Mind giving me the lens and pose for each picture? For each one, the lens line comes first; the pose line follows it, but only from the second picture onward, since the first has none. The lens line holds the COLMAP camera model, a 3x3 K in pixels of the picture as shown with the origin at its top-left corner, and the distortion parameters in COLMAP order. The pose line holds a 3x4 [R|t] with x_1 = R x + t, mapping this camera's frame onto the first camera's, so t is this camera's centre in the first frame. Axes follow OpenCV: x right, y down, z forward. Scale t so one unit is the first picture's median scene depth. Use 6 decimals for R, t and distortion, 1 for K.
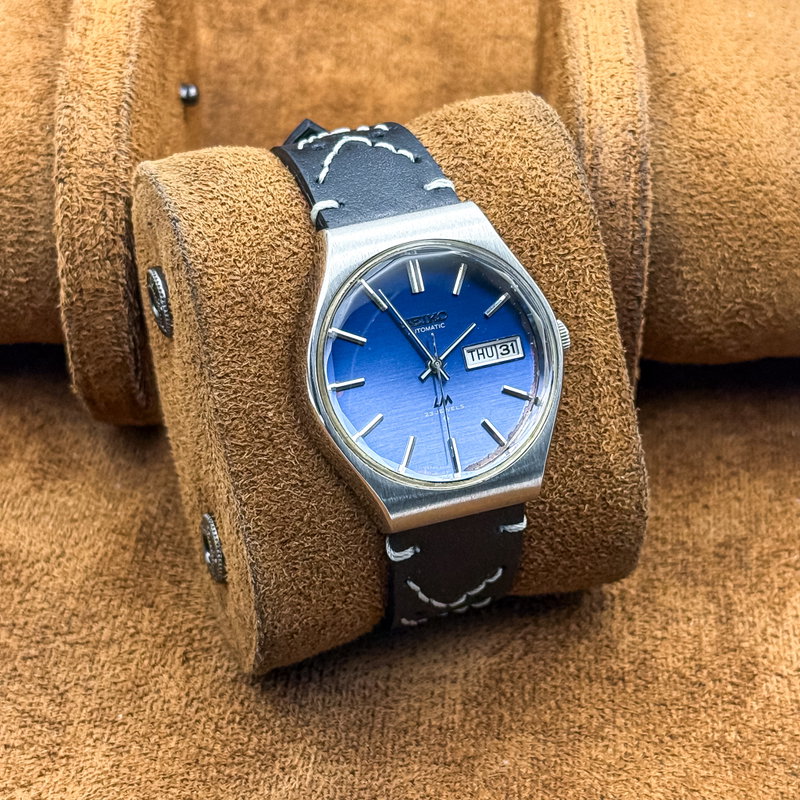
lens RADIAL K [[2126.3, 0, 400.0], [0, 2126.3, 400.0], [0, 0, 1]] dist [0.153278, 0.708170]
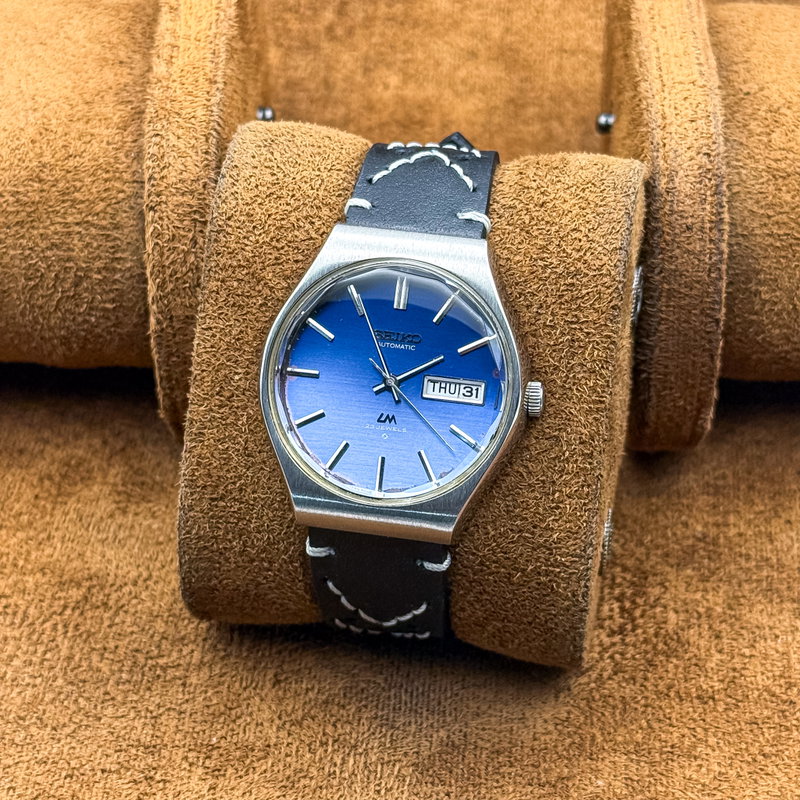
lens RADIAL K [[2126.3, 0, 400.0], [0, 2126.3, 400.0], [0, 0, 1]] dist [0.153278, 0.708170]
pose [[0.867362, 0.313378, -0.386624, 0.401692], [-0.319147, 0.946329, 0.051065, -0.059682], [0.381876, 0.079098, 0.920823, 0.072003]]
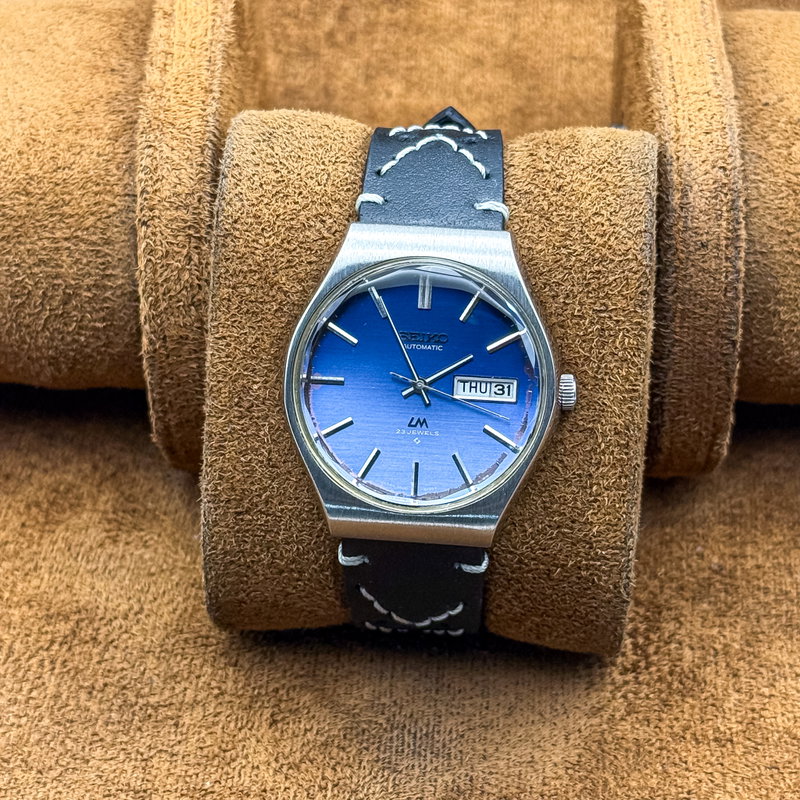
lens RADIAL K [[2126.3, 0, 400.0], [0, 2126.3, 400.0], [0, 0, 1]] dist [0.153278, 0.708170]
pose [[0.909402, 0.278312, -0.309080, 0.303520], [-0.263666, 0.960491, 0.089095, -0.091886], [0.321665, 0.000471, 0.946854, 0.070961]]
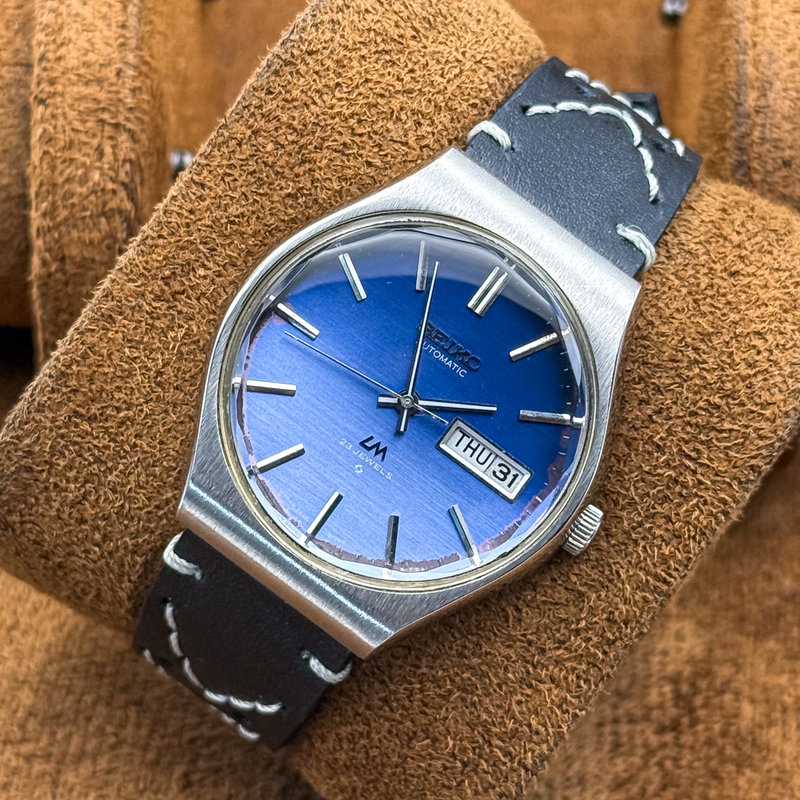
lens RADIAL K [[2710.2, 0, 415.1], [0, 2710.2, 399.8], [0, 0, 1]] dist [0.079322, 2.426924]
pose [[0.619458, 0.728906, -0.291493, 0.256130], [-0.748885, 0.660061, 0.059073, -0.066645], [0.235461, 0.181702, 0.954747, 0.190584]]
